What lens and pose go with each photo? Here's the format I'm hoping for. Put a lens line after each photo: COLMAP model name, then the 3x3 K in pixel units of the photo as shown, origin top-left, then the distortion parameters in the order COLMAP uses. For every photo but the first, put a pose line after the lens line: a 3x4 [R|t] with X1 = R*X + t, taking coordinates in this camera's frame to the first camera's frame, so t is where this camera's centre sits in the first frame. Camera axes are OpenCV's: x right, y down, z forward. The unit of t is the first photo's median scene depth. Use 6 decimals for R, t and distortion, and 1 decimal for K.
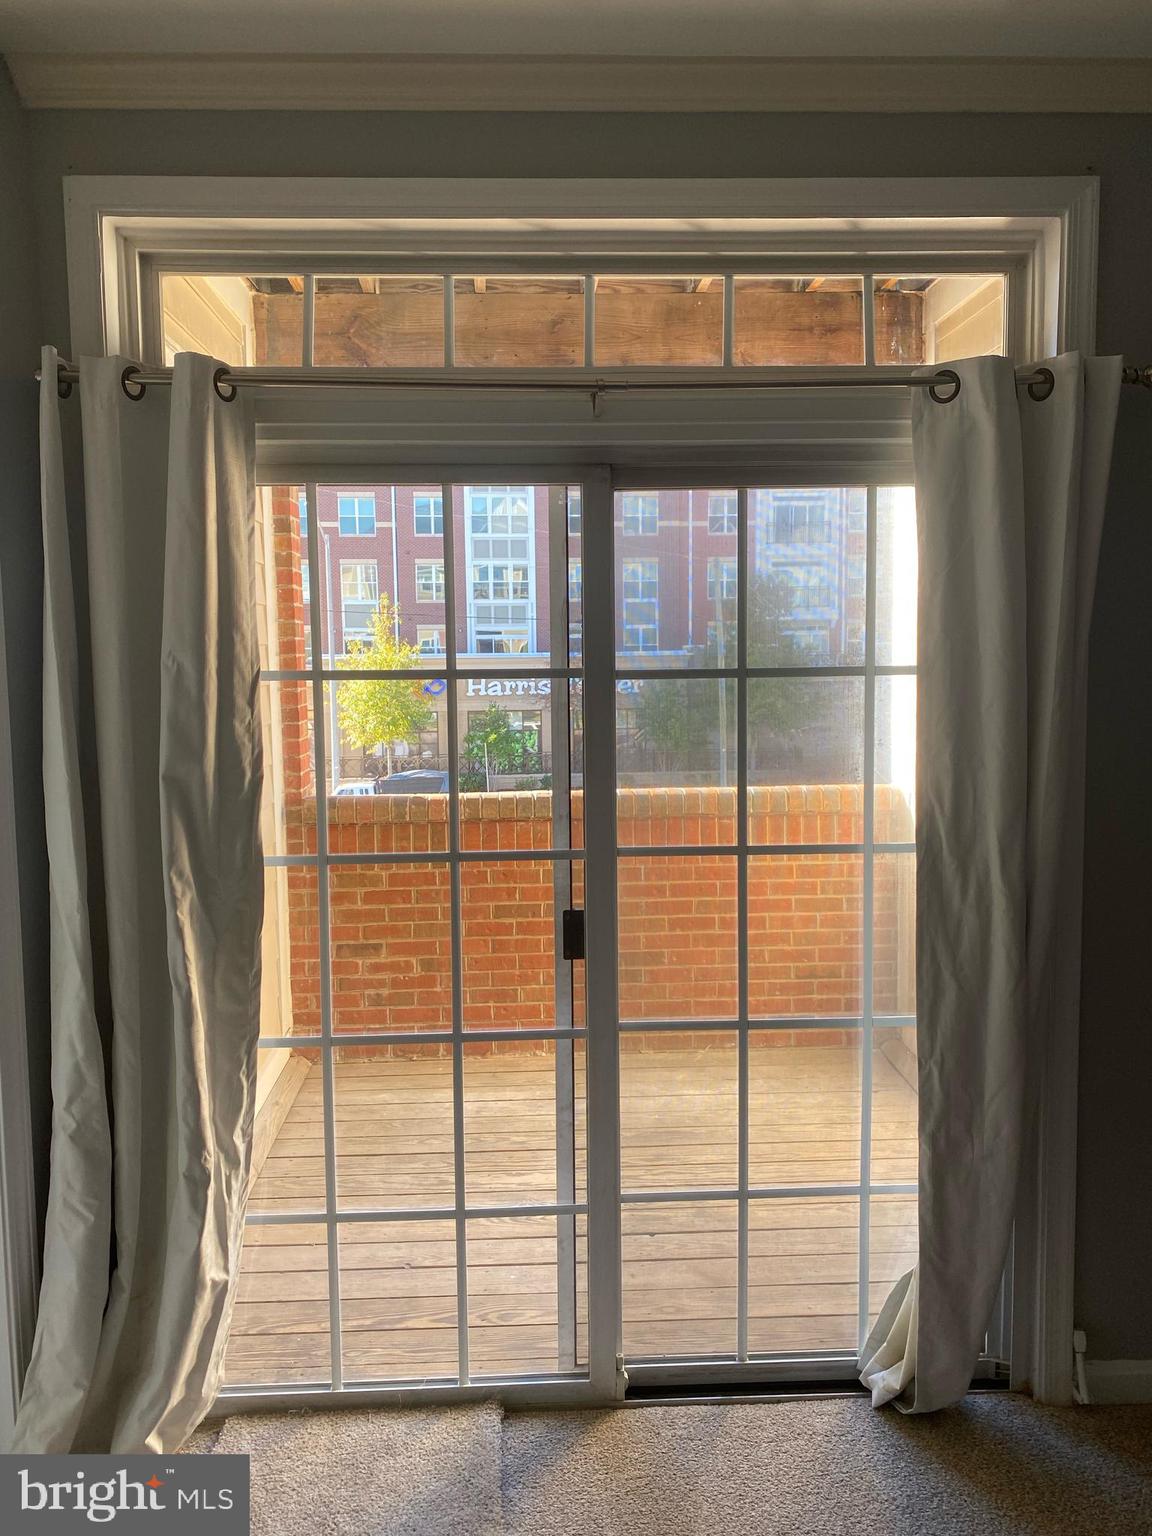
lens RADIAL K [[1157.2, 0, 575.1], [0, 1157.2, 754.5], [0, 0, 1]] dist [0.024794, -0.002657]
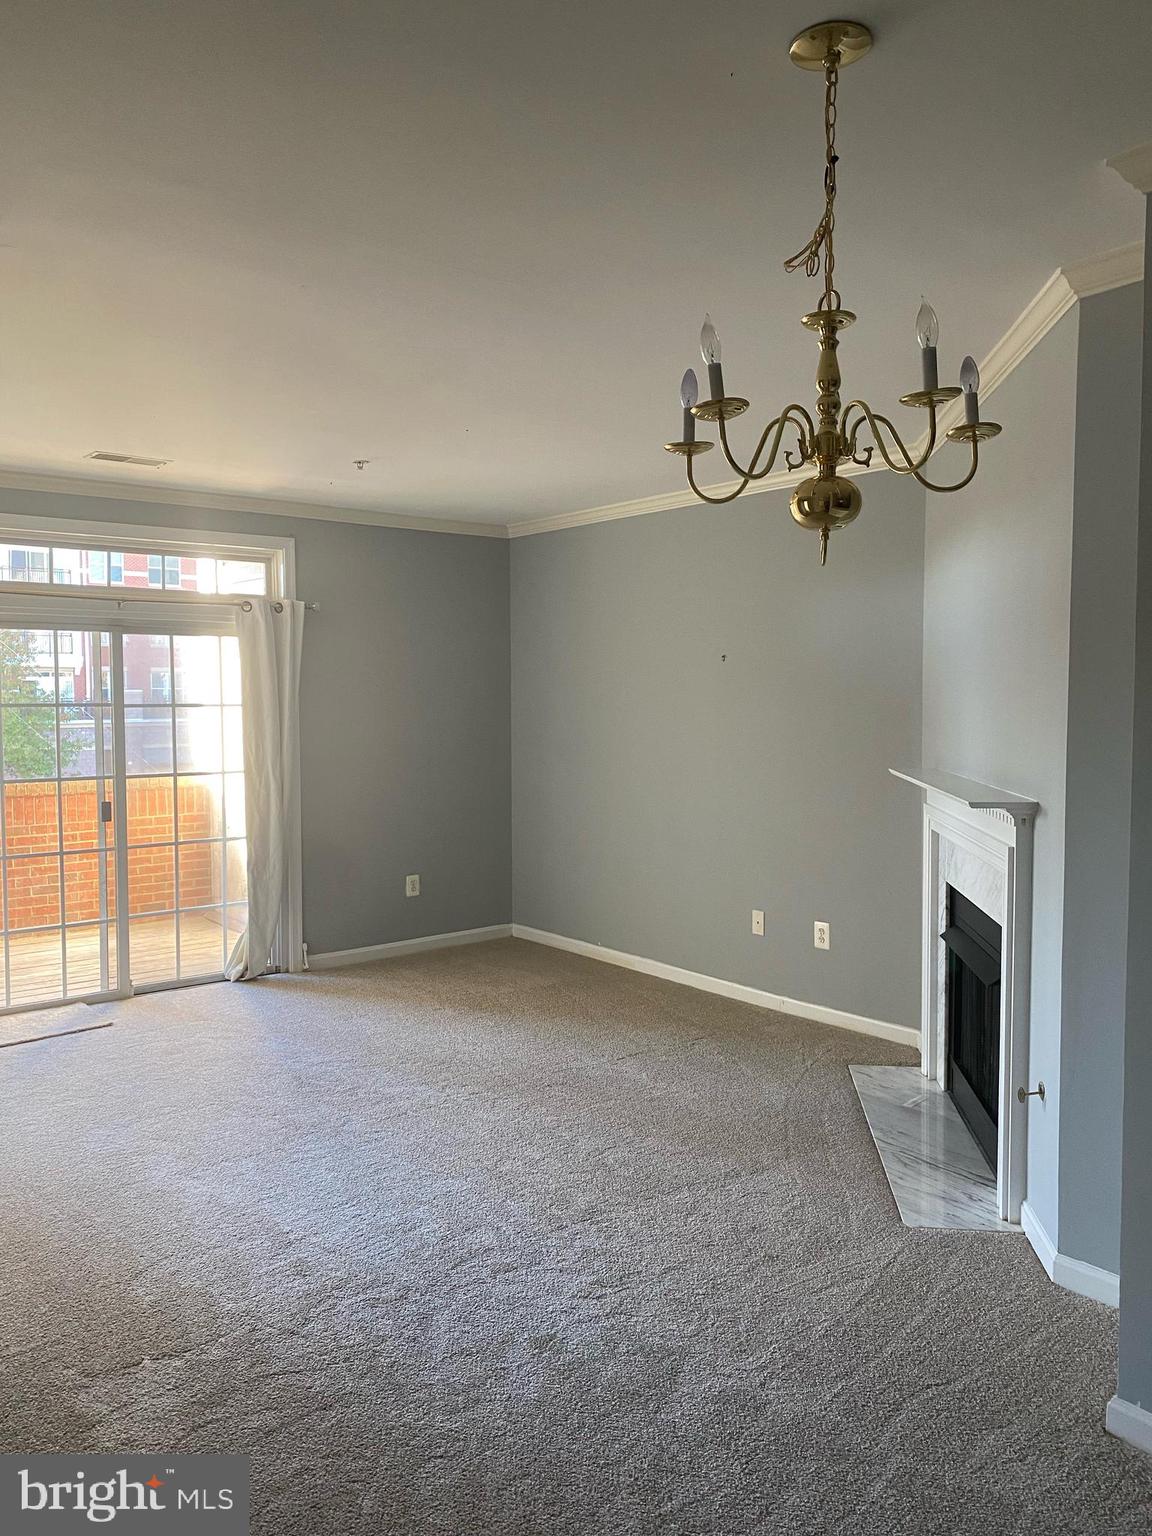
lens RADIAL K [[1157.2, 0, 573.2], [0, 1157.2, 761.0], [0, 0, 1]] dist [0.024794, -0.002657]
pose [[0.807192, -0.023509, 0.589820, -0.681463], [0.044493, 0.998787, -0.021081, 0.150072], [-0.588609, 0.043259, 0.807259, -1.652396]]
